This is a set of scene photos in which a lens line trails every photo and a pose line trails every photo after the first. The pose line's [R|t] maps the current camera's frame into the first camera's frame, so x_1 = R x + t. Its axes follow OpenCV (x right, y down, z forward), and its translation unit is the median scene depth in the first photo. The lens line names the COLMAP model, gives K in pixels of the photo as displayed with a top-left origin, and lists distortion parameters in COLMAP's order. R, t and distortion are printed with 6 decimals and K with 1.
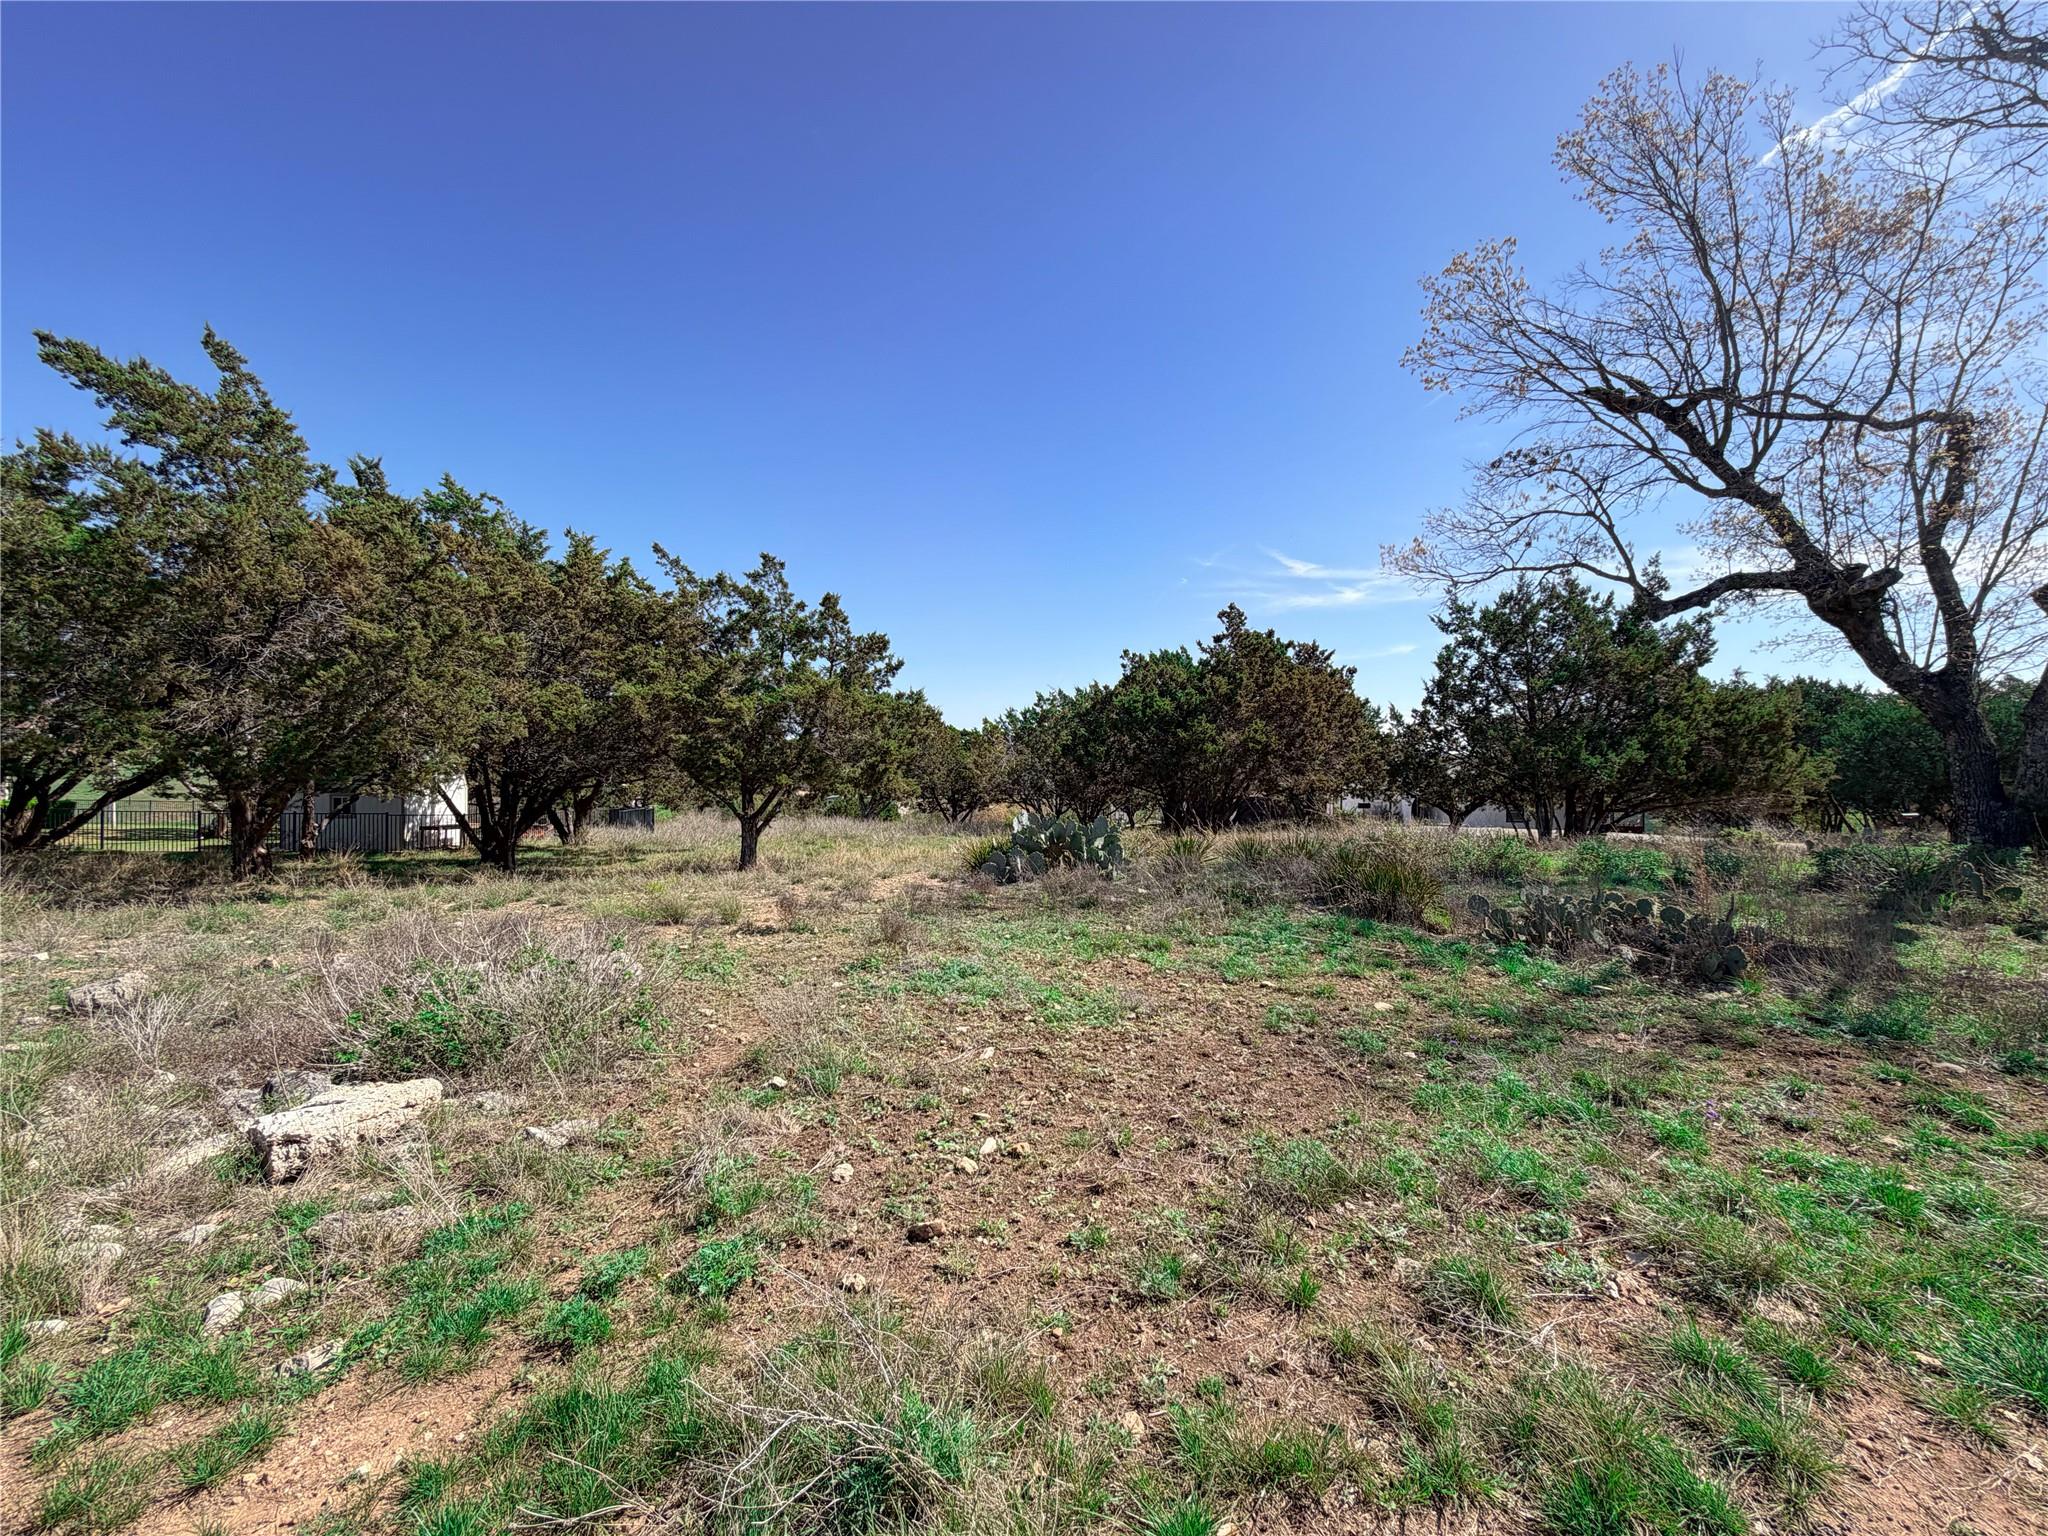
lens RADIAL K [[812.6, 0, 1024.0], [0, 812.6, 768.0], [0, 0, 1]] dist [0.000627, 0.000041]
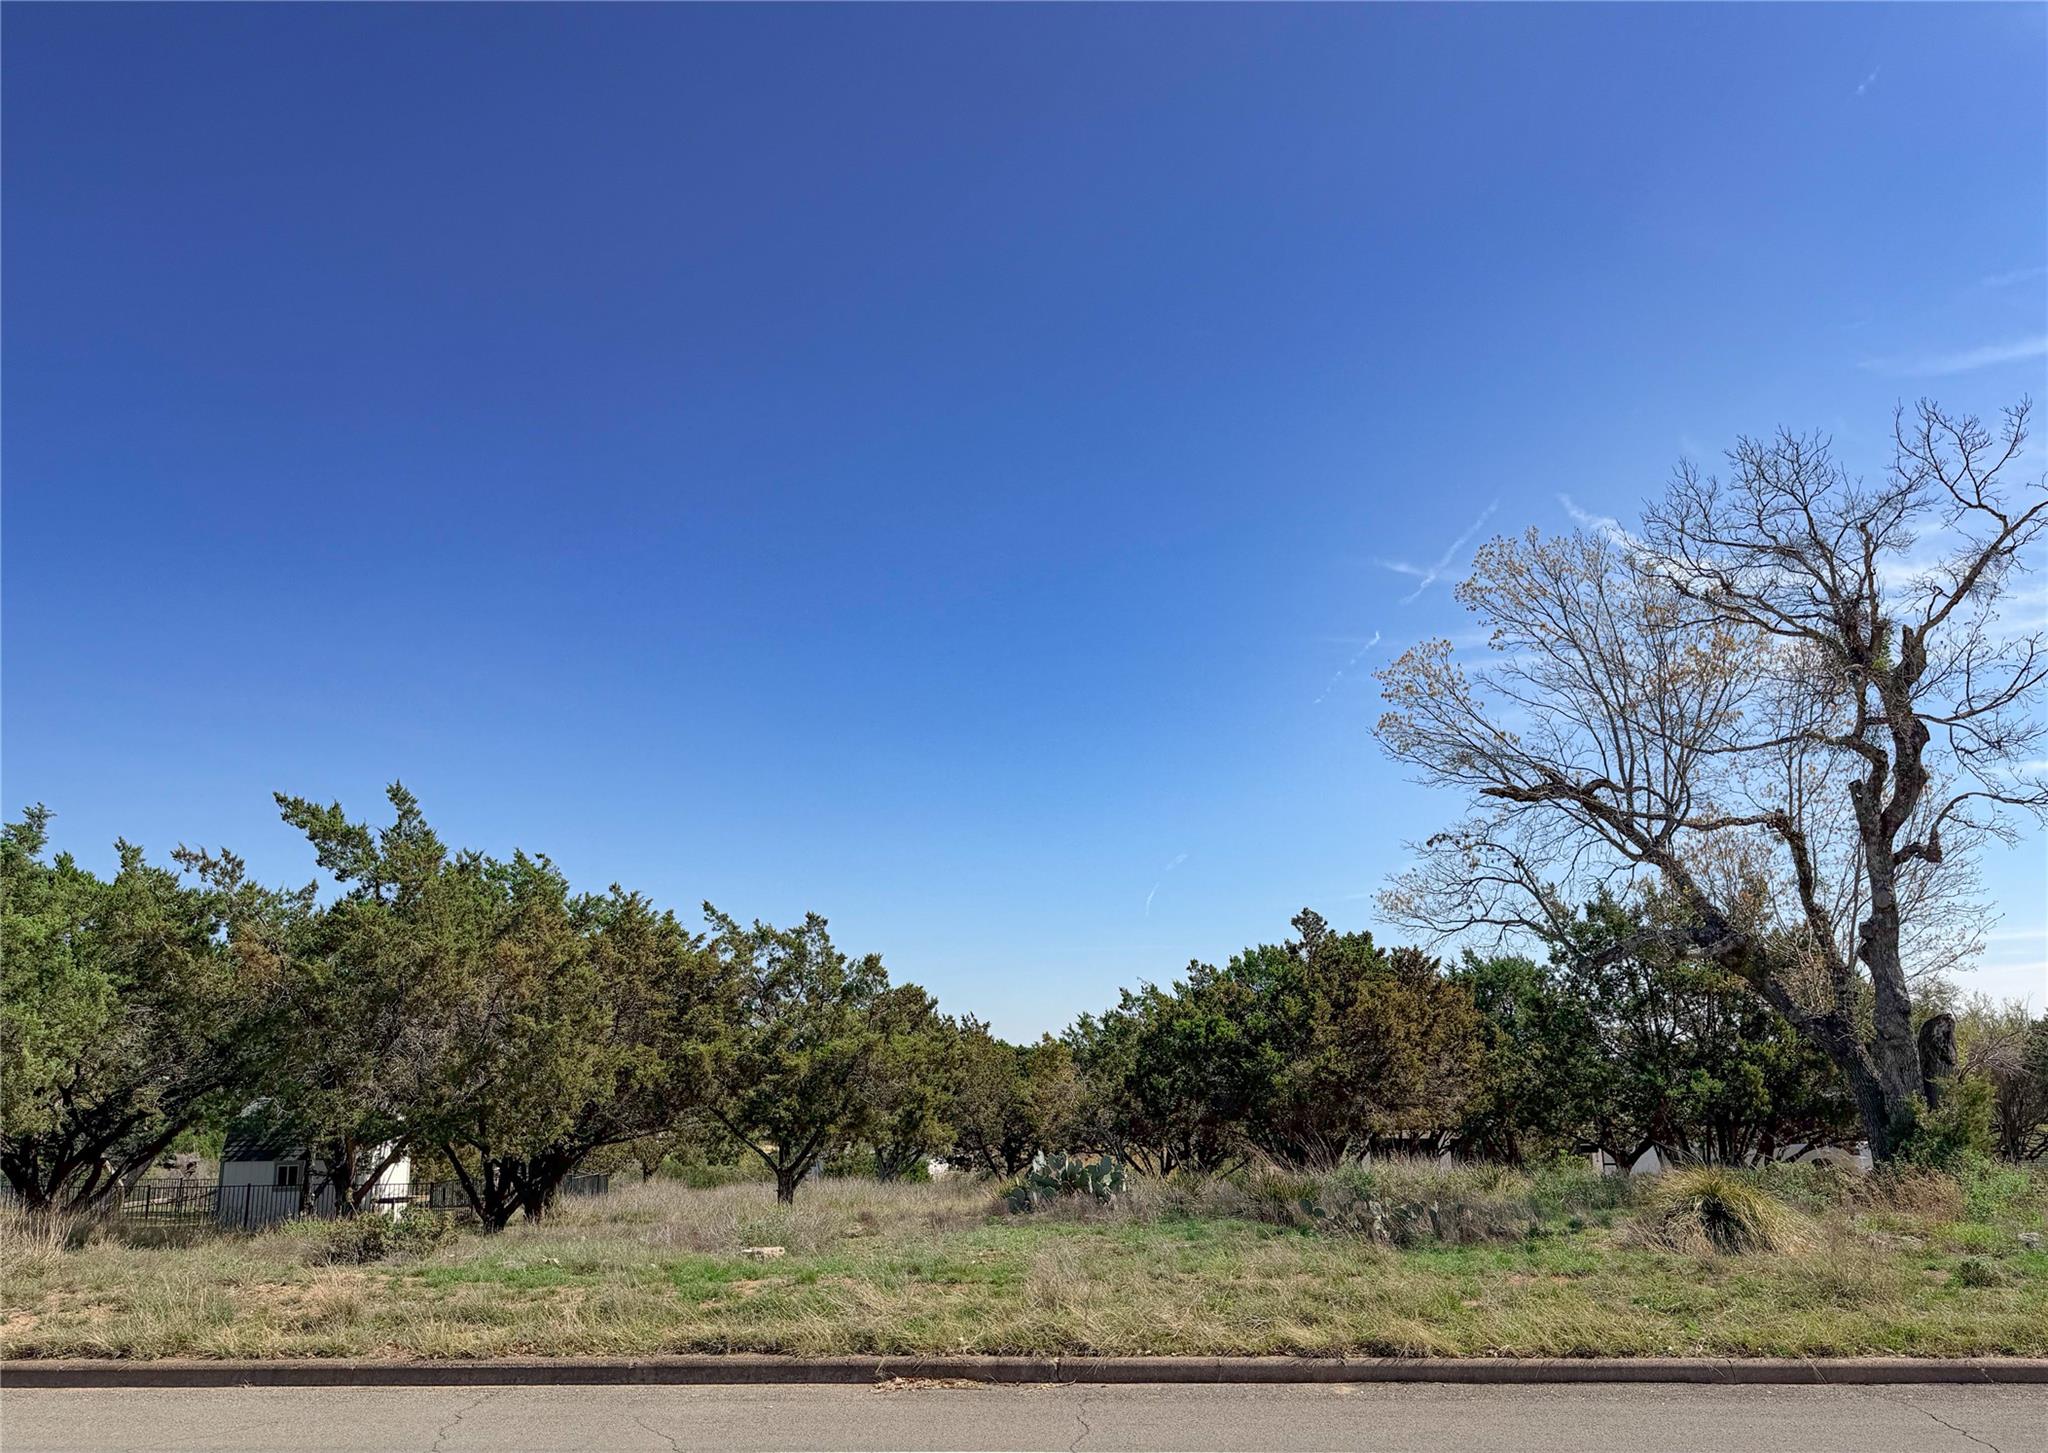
lens RADIAL K [[1526.6, 0, 999.6], [0, 1526.6, 750.7], [0, 0, 1]] dist [0.150377, -0.187756]
pose [[0.994125, -0.047220, -0.097396, 0.128497], [0.025150, 0.975966, -0.216466, -0.023433], [0.105277, 0.212745, 0.971420, -0.908229]]
